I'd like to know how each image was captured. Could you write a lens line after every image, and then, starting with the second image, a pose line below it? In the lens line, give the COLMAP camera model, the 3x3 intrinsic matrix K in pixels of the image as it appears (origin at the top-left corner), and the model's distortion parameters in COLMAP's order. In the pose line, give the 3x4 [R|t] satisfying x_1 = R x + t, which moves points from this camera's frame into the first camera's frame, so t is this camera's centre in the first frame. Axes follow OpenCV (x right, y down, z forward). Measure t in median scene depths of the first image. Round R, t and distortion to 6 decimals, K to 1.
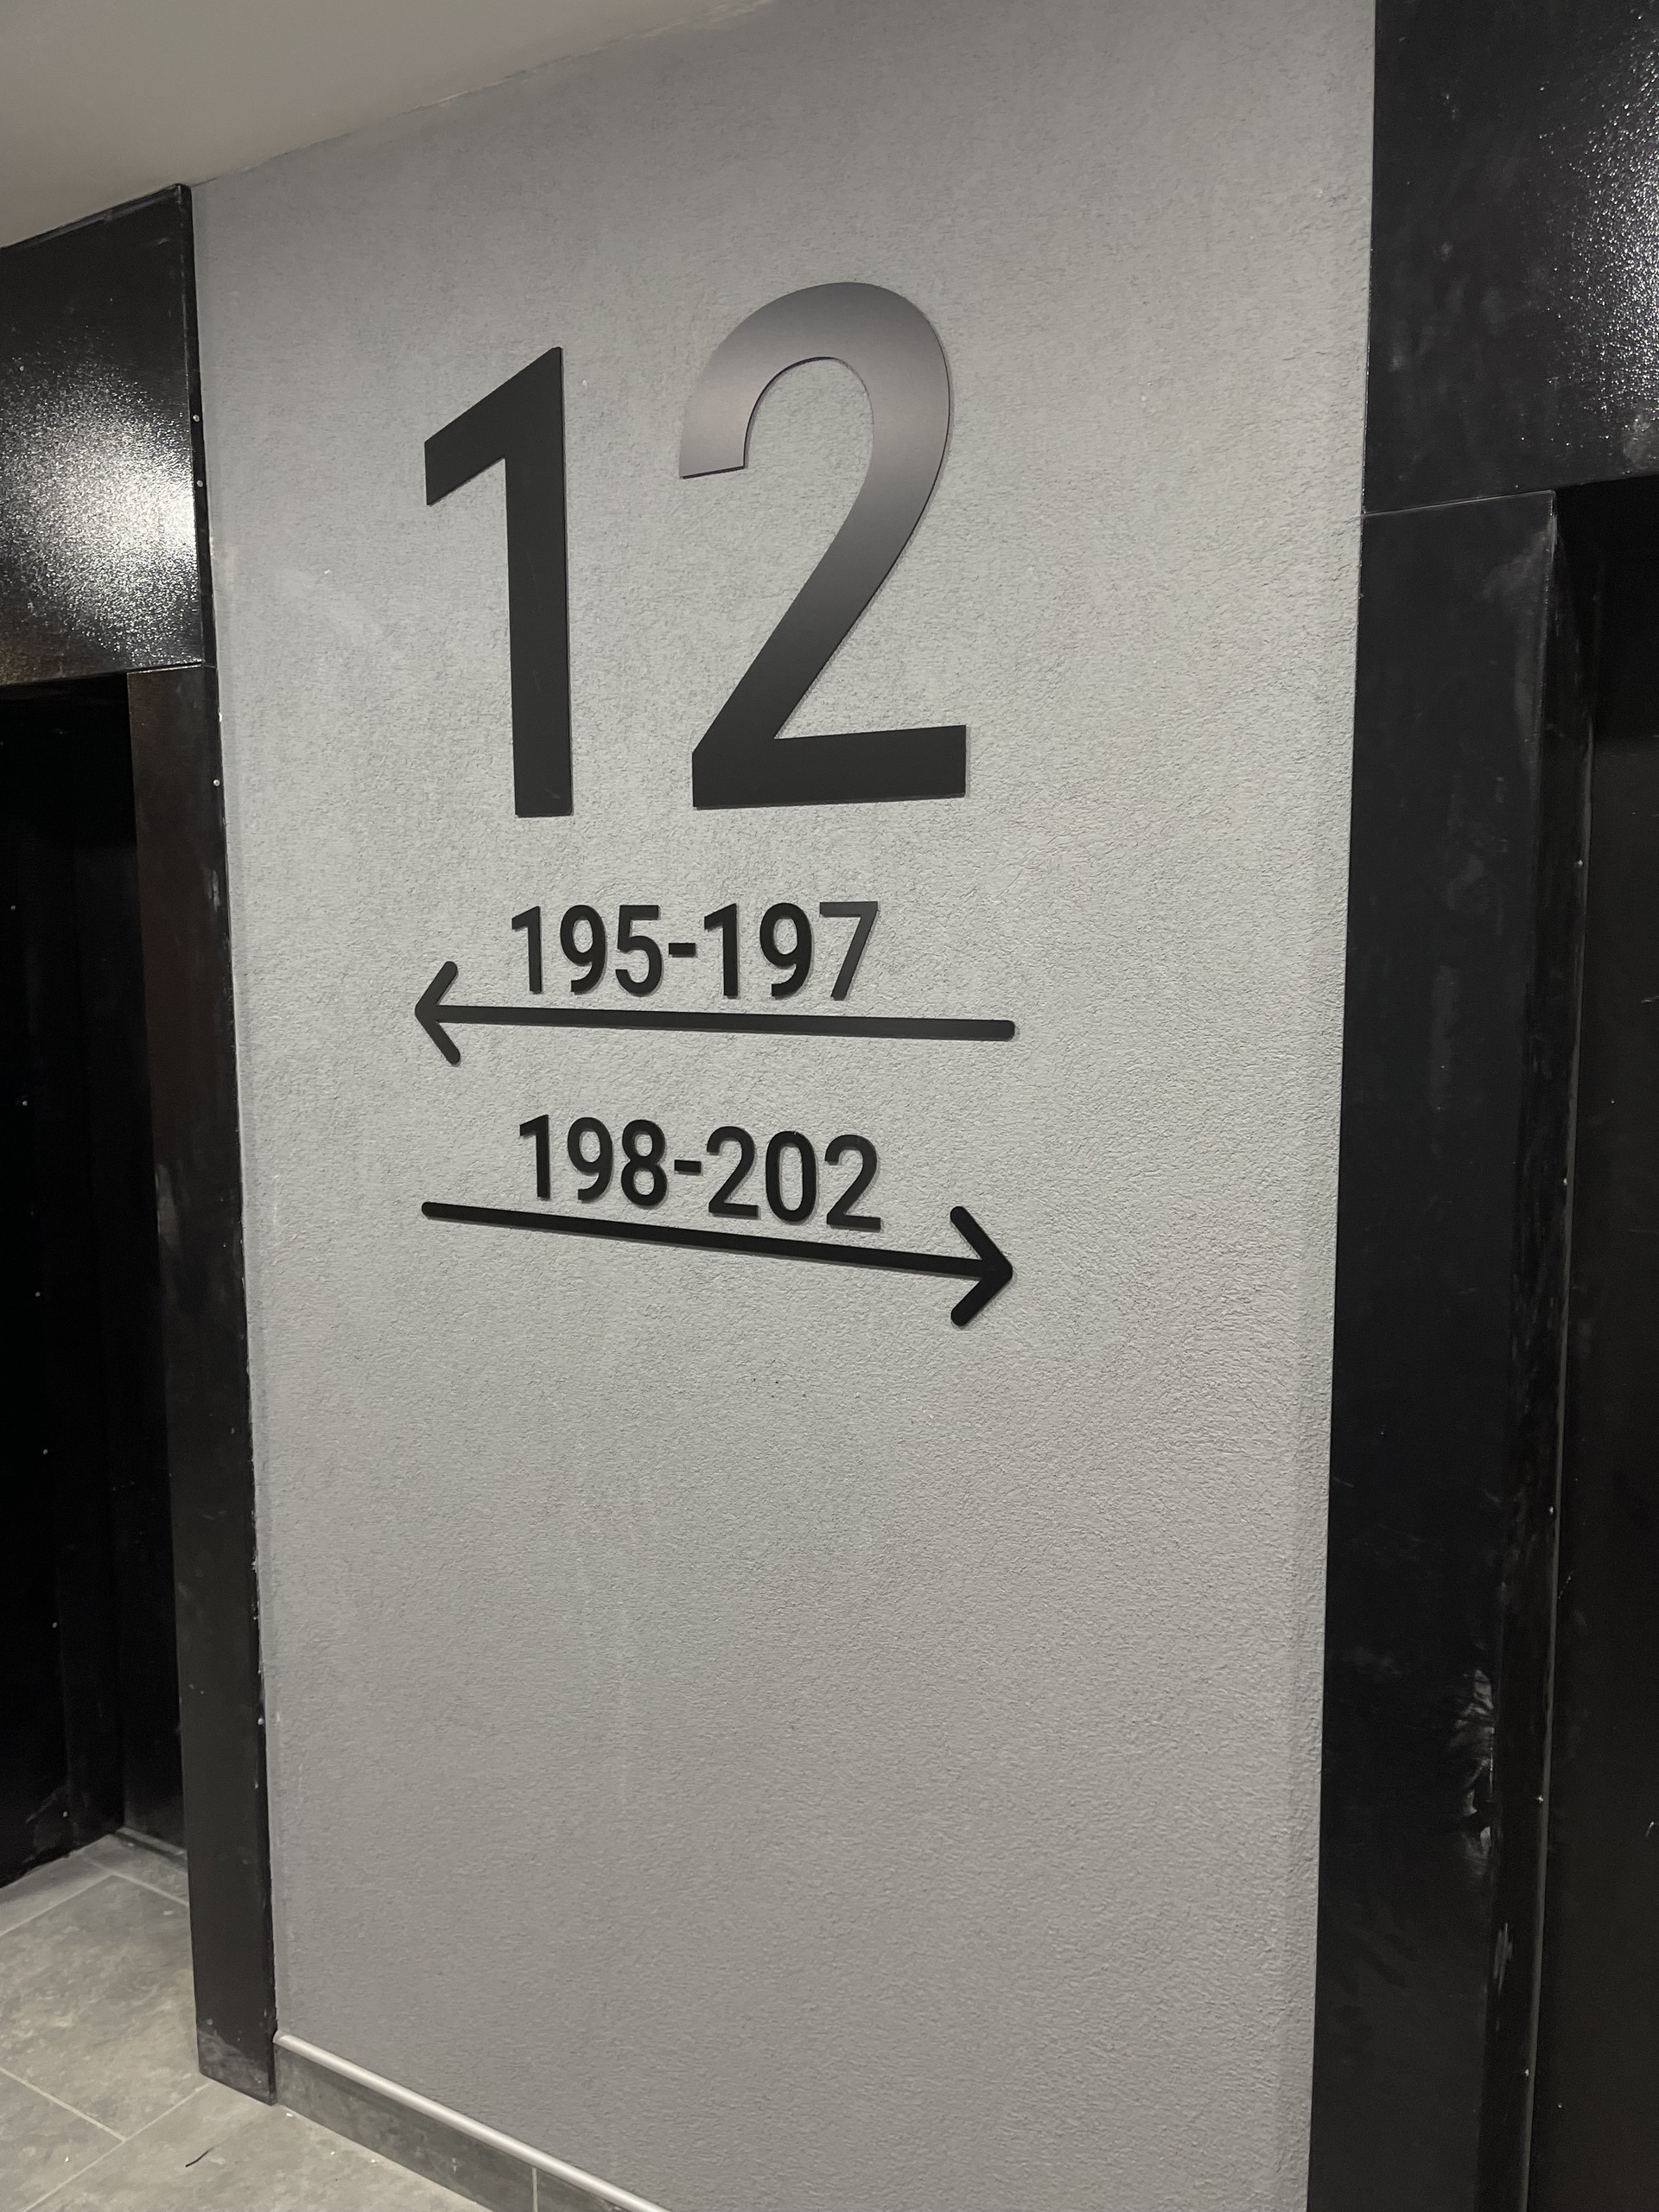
lens RADIAL K [[1638.2, 0, 832.2], [0, 1638.2, 1110.5], [0, 0, 1]] dist [0.027174, -0.015706]
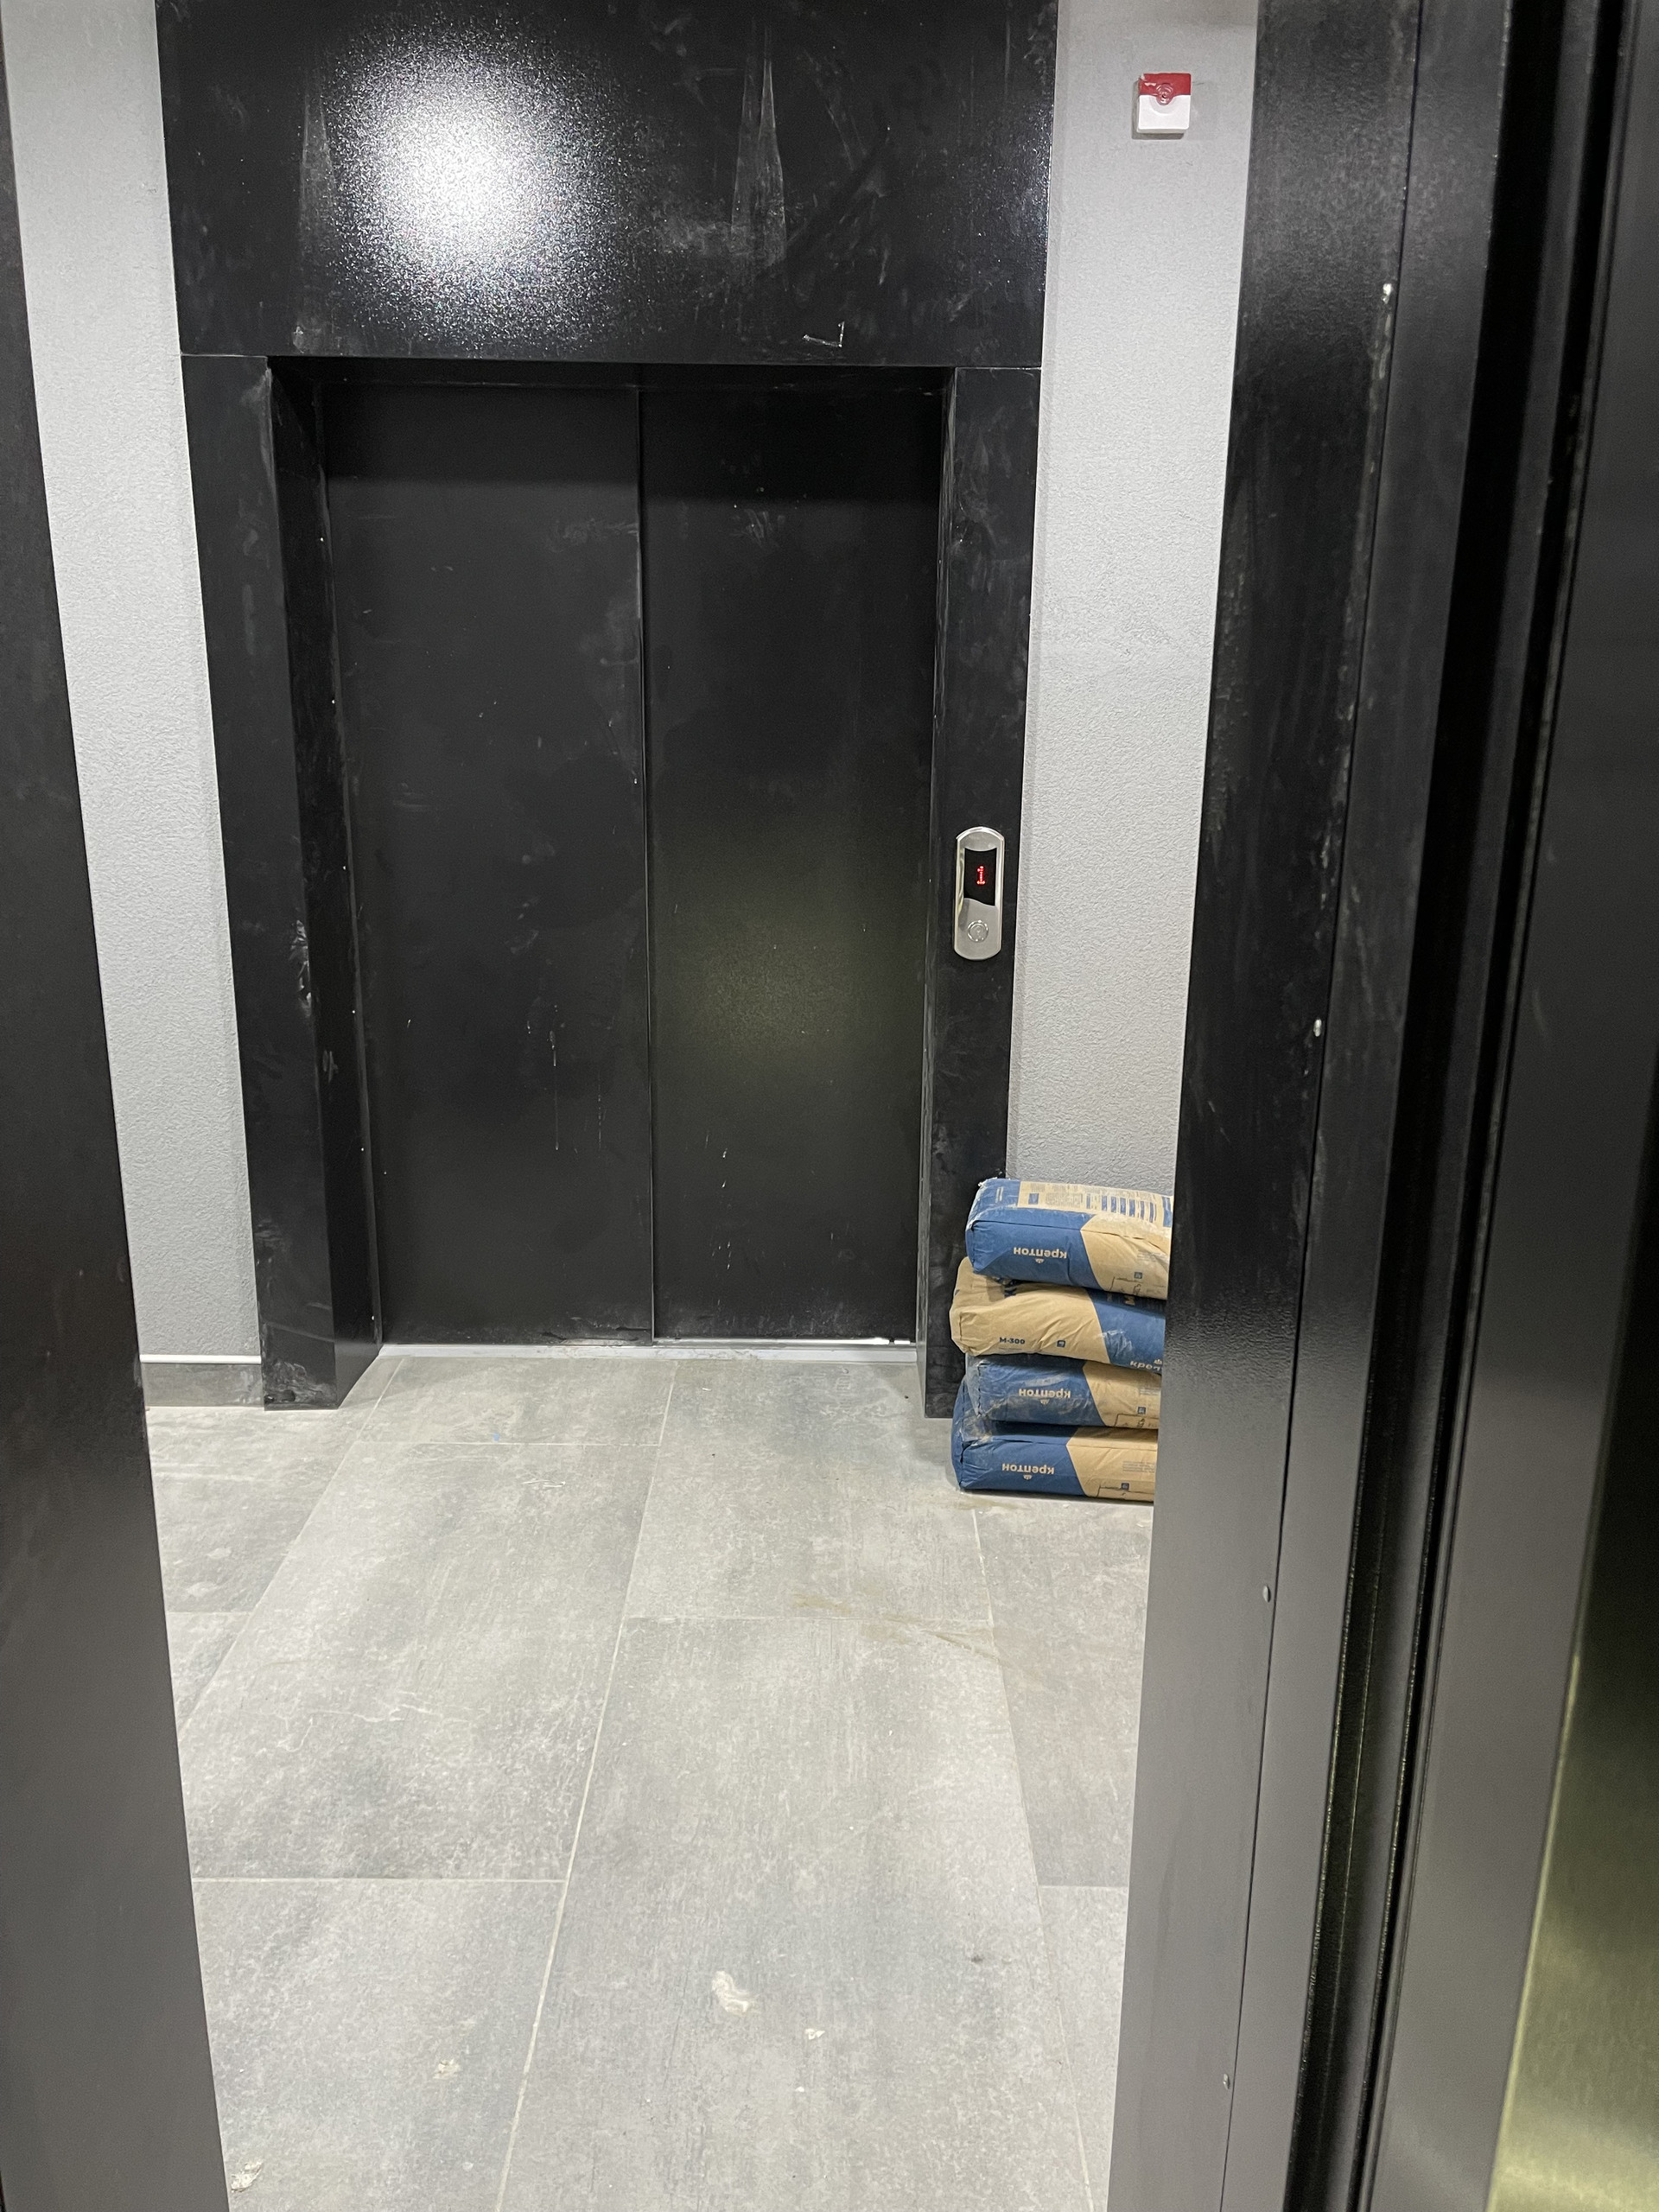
lens RADIAL K [[1638.2, 0, 836.0], [0, 1638.2, 1103.0], [0, 0, 1]] dist [0.027174, -0.015706]
pose [[0.853783, -0.115935, 0.507557, -0.133677], [0.038007, 0.986169, 0.161326, 0.253947], [-0.519240, -0.118447, 0.846380, -1.248510]]
